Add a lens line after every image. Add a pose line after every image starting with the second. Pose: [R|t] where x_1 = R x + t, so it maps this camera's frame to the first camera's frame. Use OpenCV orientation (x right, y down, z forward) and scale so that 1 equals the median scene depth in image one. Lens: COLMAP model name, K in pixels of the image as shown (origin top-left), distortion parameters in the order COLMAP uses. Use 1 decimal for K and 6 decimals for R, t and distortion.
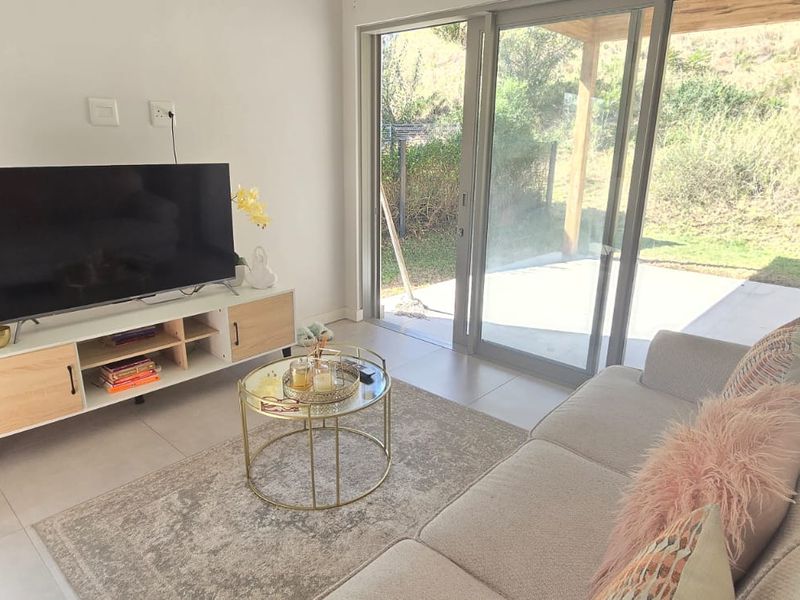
lens RADIAL K [[531.8, 0, 409.6], [0, 531.8, 302.3], [0, 0, 1]] dist [0.000101, -0.002741]
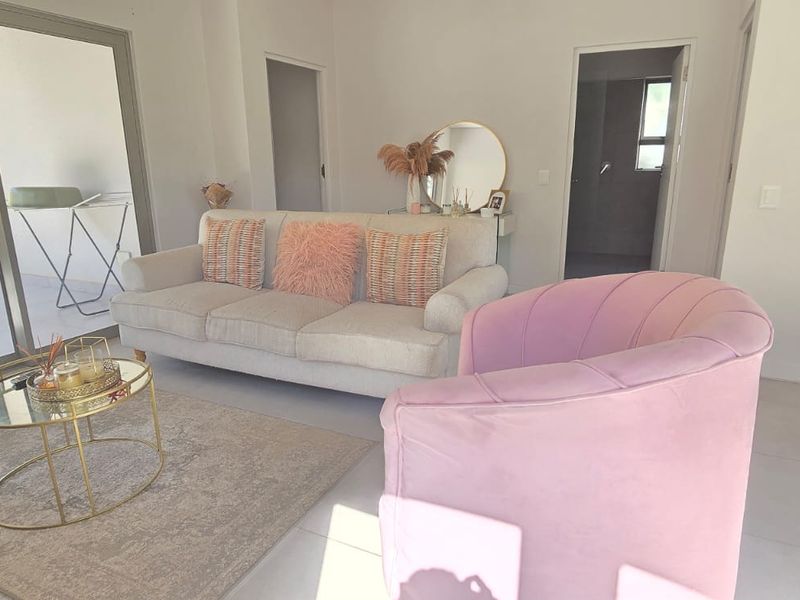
lens RADIAL K [[531.8, 0, 409.6], [0, 531.8, 302.3], [0, 0, 1]] dist [0.000101, -0.002741]
pose [[-0.286267, -0.264555, 0.920903, -1.268643], [0.277143, 0.897179, 0.343891, -0.148290], [-0.917193, 0.353666, -0.183514, 0.618872]]
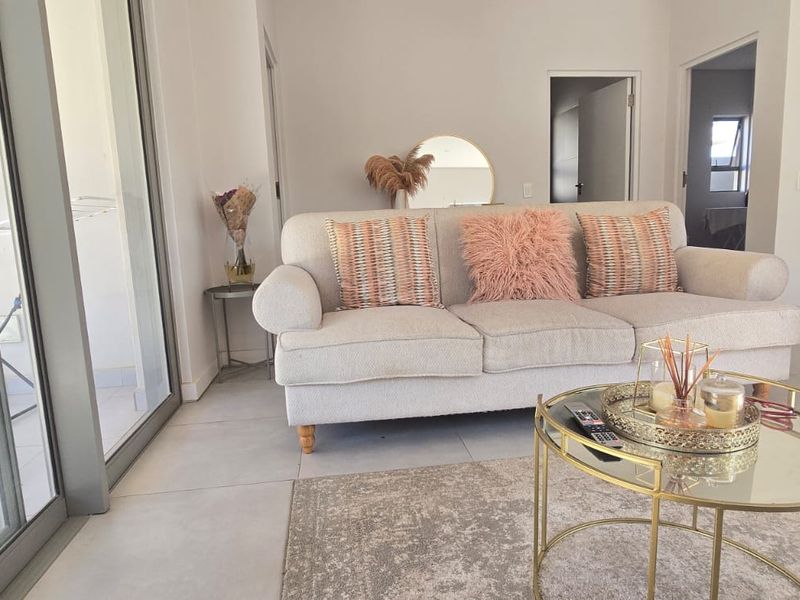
lens RADIAL K [[531.8, 0, 409.6], [0, 531.8, 302.3], [0, 0, 1]] dist [0.000101, -0.002741]
pose [[-0.757653, -0.088910, 0.646573, -0.325150], [0.211648, 0.903670, 0.372271, -0.227138], [-0.617388, 0.418898, -0.665851, 1.591929]]
